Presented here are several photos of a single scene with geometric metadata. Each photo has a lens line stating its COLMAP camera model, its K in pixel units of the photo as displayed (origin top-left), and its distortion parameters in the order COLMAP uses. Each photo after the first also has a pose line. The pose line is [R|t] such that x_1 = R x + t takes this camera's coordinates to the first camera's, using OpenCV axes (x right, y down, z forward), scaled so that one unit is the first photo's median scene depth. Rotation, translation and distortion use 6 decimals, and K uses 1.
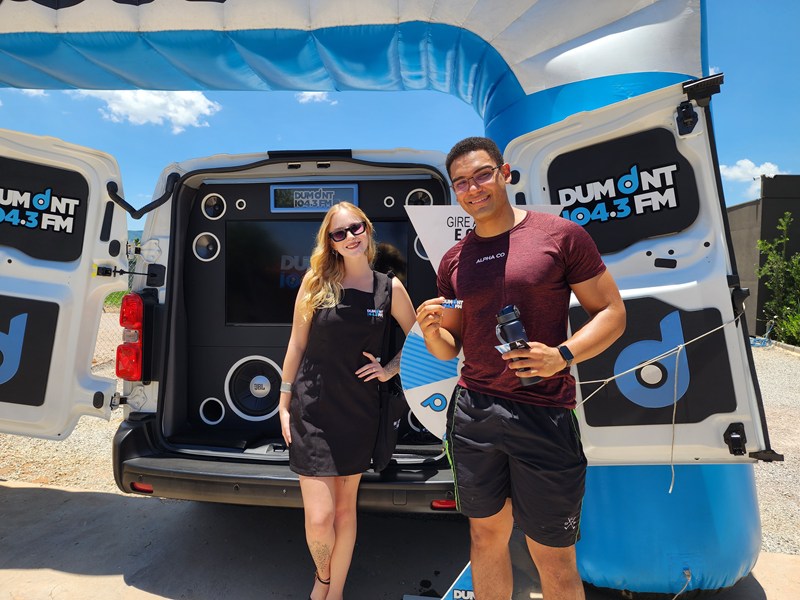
lens RADIAL K [[544.4, 0, 399.9], [0, 544.4, 290.3], [0, 0, 1]] dist [0.066079, -0.062135]
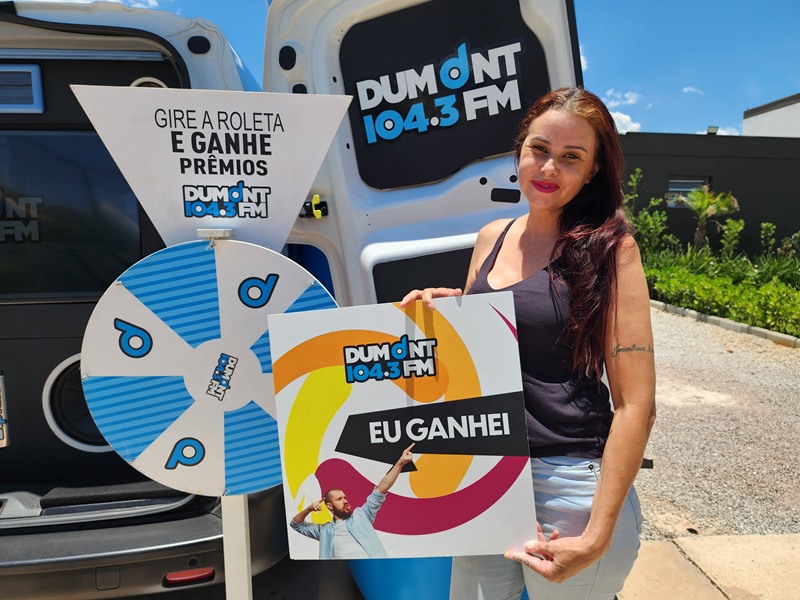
lens RADIAL K [[544.4, 0, 407.1], [0, 544.4, 309.1], [0, 0, 1]] dist [0.066079, -0.062135]
pose [[0.974206, -0.041705, 0.221771, 0.177673], [0.018426, 0.994193, 0.106020, 0.014730], [-0.224905, -0.099199, 0.969318, 0.306096]]
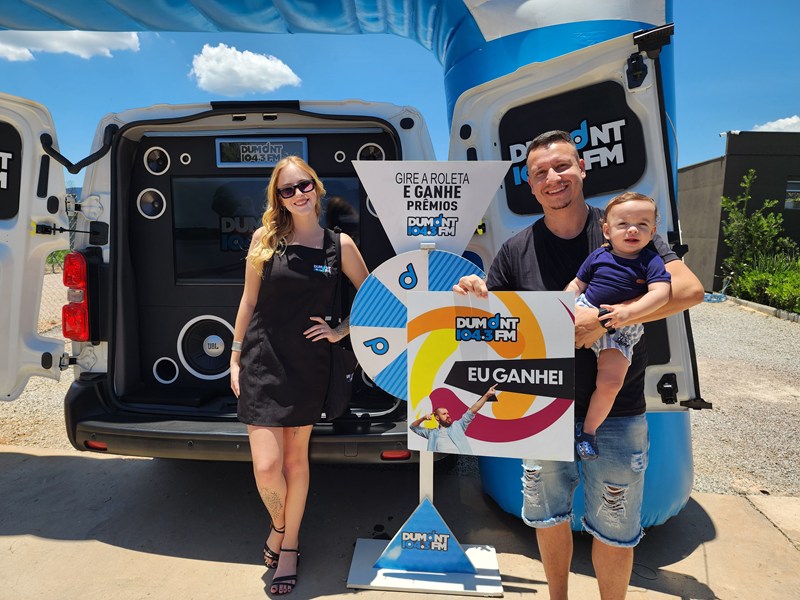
lens RADIAL K [[544.4, 0, 397.4], [0, 544.4, 305.9], [0, 0, 1]] dist [0.066079, -0.062135]
pose [[0.998939, -0.008272, 0.045298, 0.037491], [0.003567, 0.994678, 0.102969, 0.001690], [-0.045909, -0.102699, 0.993653, -0.001061]]
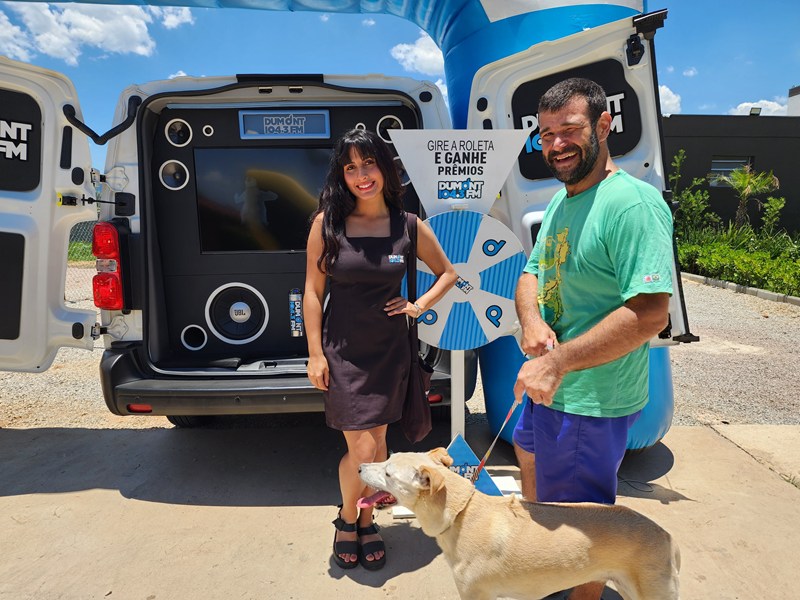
lens RADIAL K [[544.4, 0, 405.4], [0, 544.4, 307.5], [0, 0, 1]] dist [0.066079, -0.062135]
pose [[0.985647, -0.046740, 0.162220, -0.125325], [0.025203, 0.990881, 0.132364, 0.040250], [-0.166927, -0.126376, 0.977837, -0.077412]]
